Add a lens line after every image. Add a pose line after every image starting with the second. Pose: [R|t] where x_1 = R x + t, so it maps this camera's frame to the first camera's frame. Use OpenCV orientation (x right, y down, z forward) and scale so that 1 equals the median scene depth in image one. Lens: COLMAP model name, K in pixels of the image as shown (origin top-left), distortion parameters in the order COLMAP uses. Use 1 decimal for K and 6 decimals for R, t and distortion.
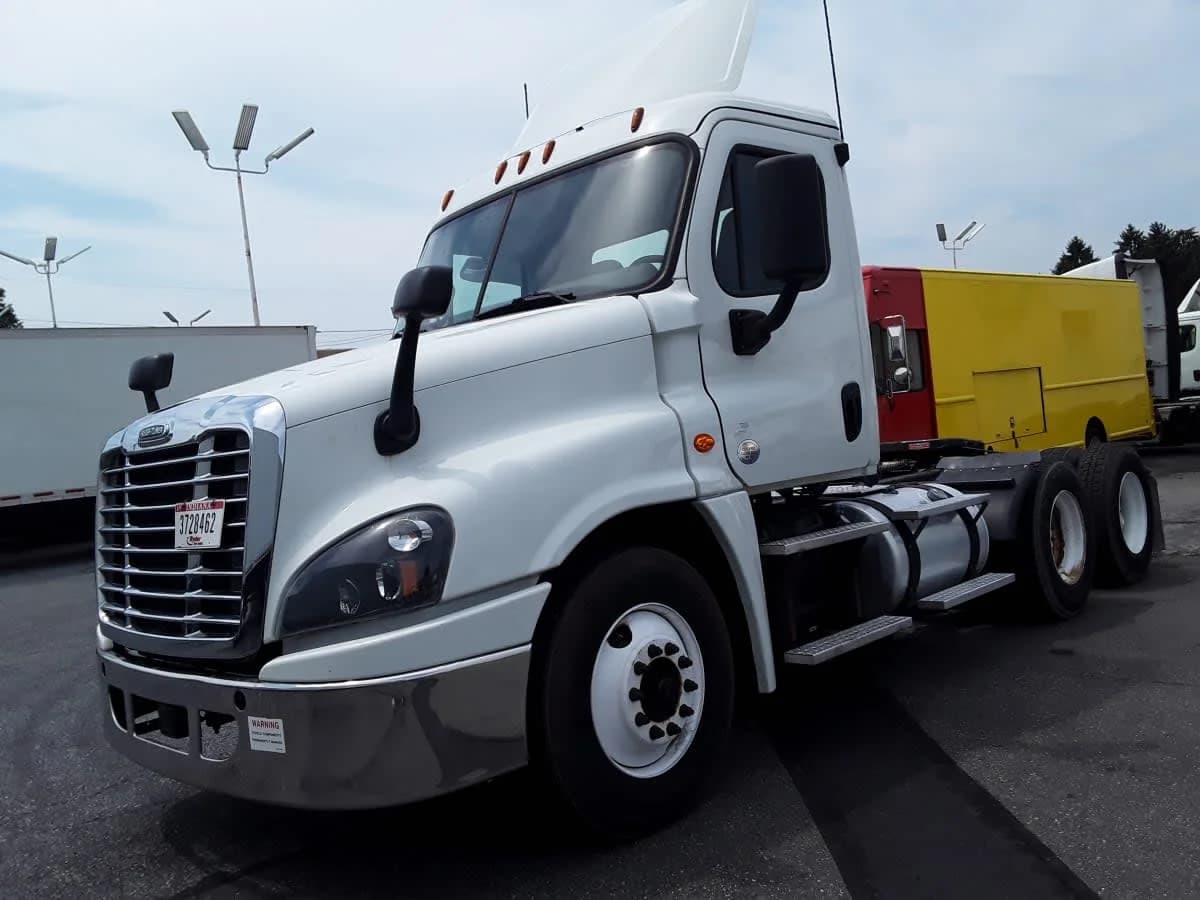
lens RADIAL K [[1095.2, 0, 589.1], [0, 1095.2, 454.0], [0, 0, 1]] dist [0.030205, -0.022903]
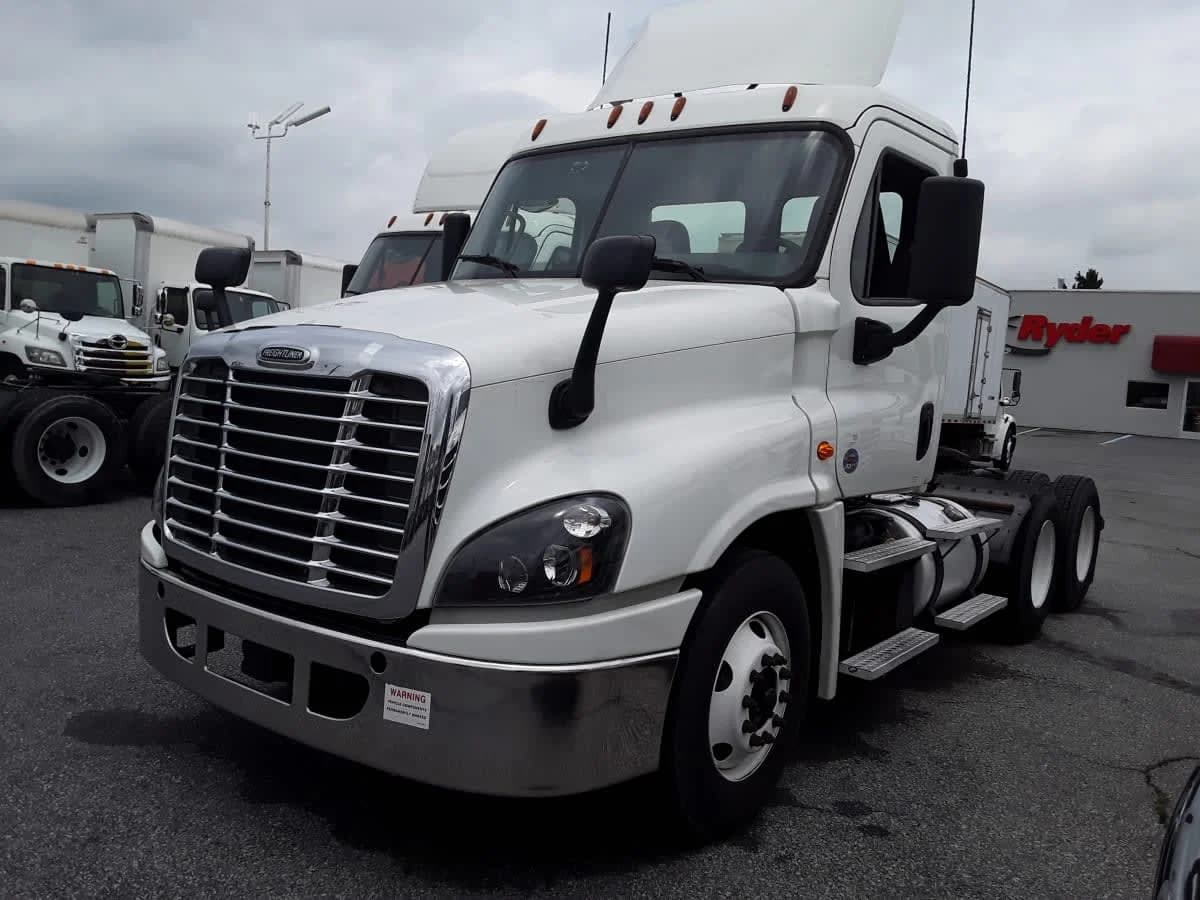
lens RADIAL K [[1095.2, 0, 606.3], [0, 1095.2, 468.6], [0, 0, 1]] dist [0.030205, -0.022903]
pose [[0.976282, 0.155950, 0.150179, -0.235757], [-0.168170, 0.983099, 0.072357, -0.033704], [-0.136357, -0.095897, 0.986007, 0.049414]]
